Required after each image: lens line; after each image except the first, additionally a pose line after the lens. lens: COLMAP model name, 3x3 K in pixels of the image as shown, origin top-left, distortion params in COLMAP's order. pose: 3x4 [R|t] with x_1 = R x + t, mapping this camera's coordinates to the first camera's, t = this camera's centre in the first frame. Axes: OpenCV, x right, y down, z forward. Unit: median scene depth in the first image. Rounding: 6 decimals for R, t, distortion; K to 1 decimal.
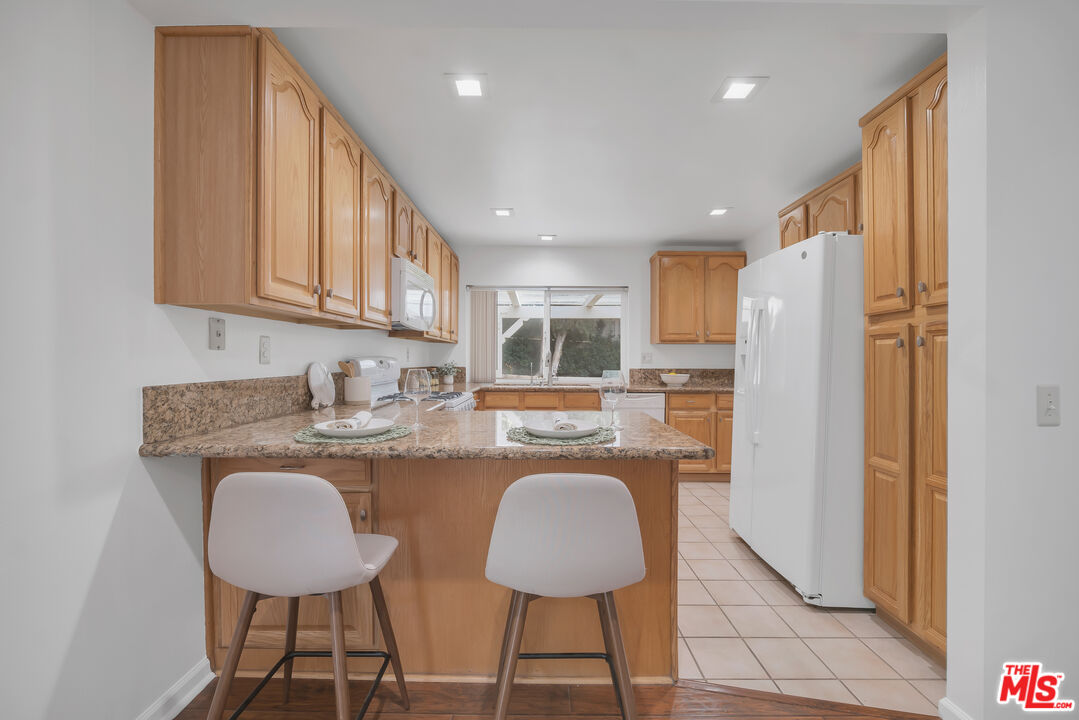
lens RADIAL K [[446.4, 0, 534.5], [0, 446.4, 360.9], [0, 0, 1]] dist [-0.010892, 0.000087]
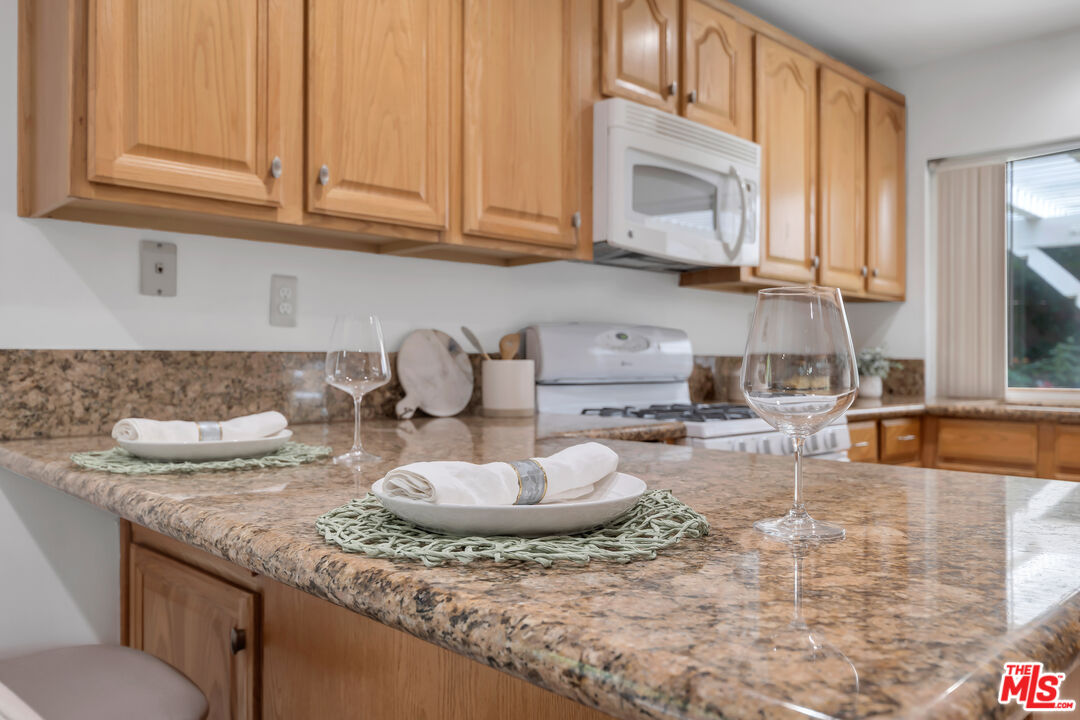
lens RADIAL K [[828.6, 0, 540.0], [0, 828.6, 360.0], [0, 0, 1]] dist [0.000808, 0.002437]
pose [[0.699312, -0.001385, -0.714815, 0.418920], [-0.005411, 0.999959, -0.007231, 0.065012], [0.714796, 0.008924, 0.699276, 0.609703]]
